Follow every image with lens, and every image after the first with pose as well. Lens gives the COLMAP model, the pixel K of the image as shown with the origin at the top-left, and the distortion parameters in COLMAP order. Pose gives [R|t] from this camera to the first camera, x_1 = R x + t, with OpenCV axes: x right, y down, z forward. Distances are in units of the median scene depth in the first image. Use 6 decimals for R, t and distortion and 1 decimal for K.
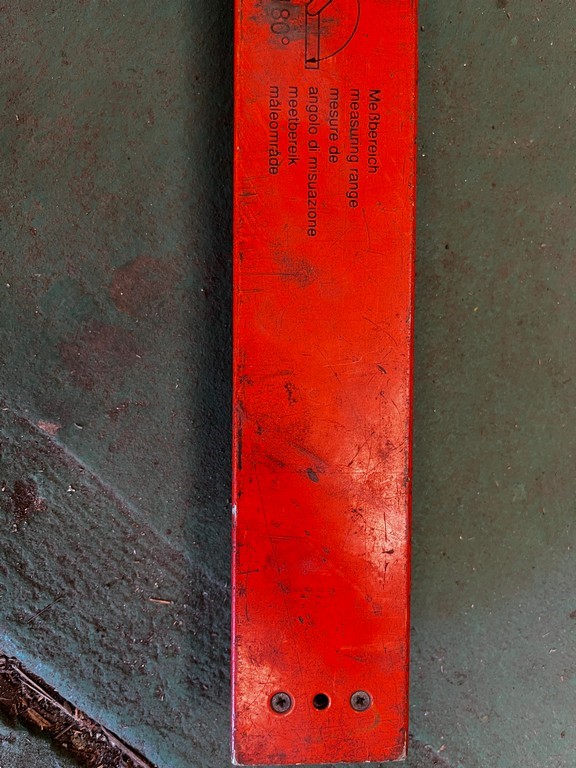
lens RADIAL K [[580.6, 0, 288.0], [0, 580.6, 384.0], [0, 0, 1]] dist [0.052863, -0.096889]
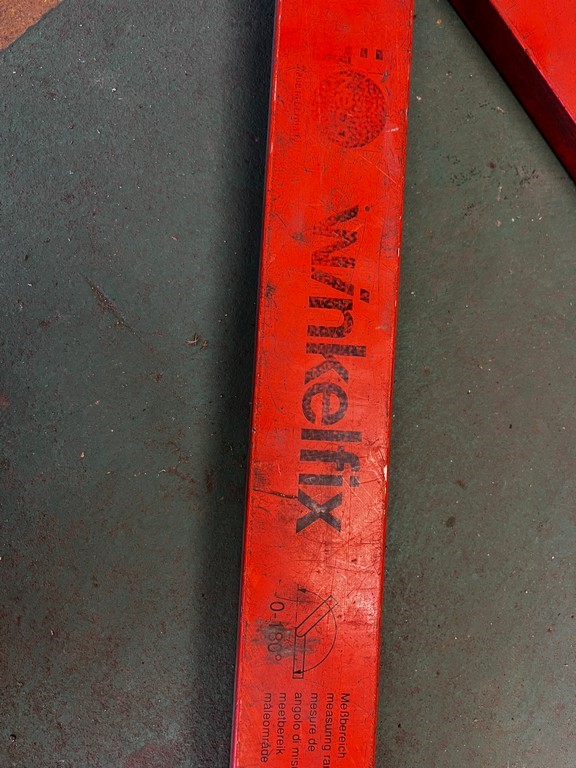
lens RADIAL K [[580.6, 0, 288.0], [0, 580.6, 384.0], [0, 0, 1]] dist [0.052863, -0.096889]
pose [[0.996889, 0.050444, 0.060559, -0.075671], [-0.046516, 0.996826, -0.064609, -0.909247], [-0.063626, 0.061591, 0.996071, -0.267390]]
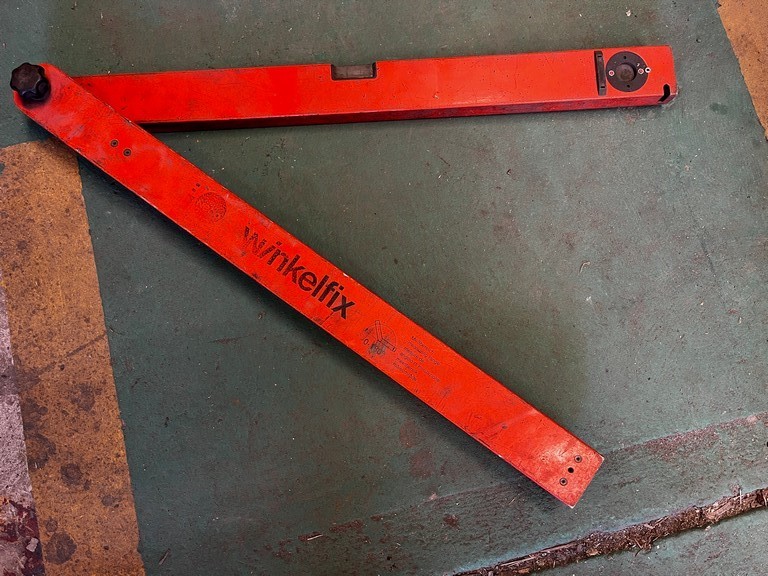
lens RADIAL K [[580.6, 0, 384.0], [0, 580.6, 288.0], [0, 0, 1]] dist [0.052863, -0.096889]
pose [[0.574325, -0.815708, 0.069073, 0.052612], [0.817563, 0.567230, -0.099206, -0.387883], [0.041743, 0.113448, 0.992667, -1.768488]]
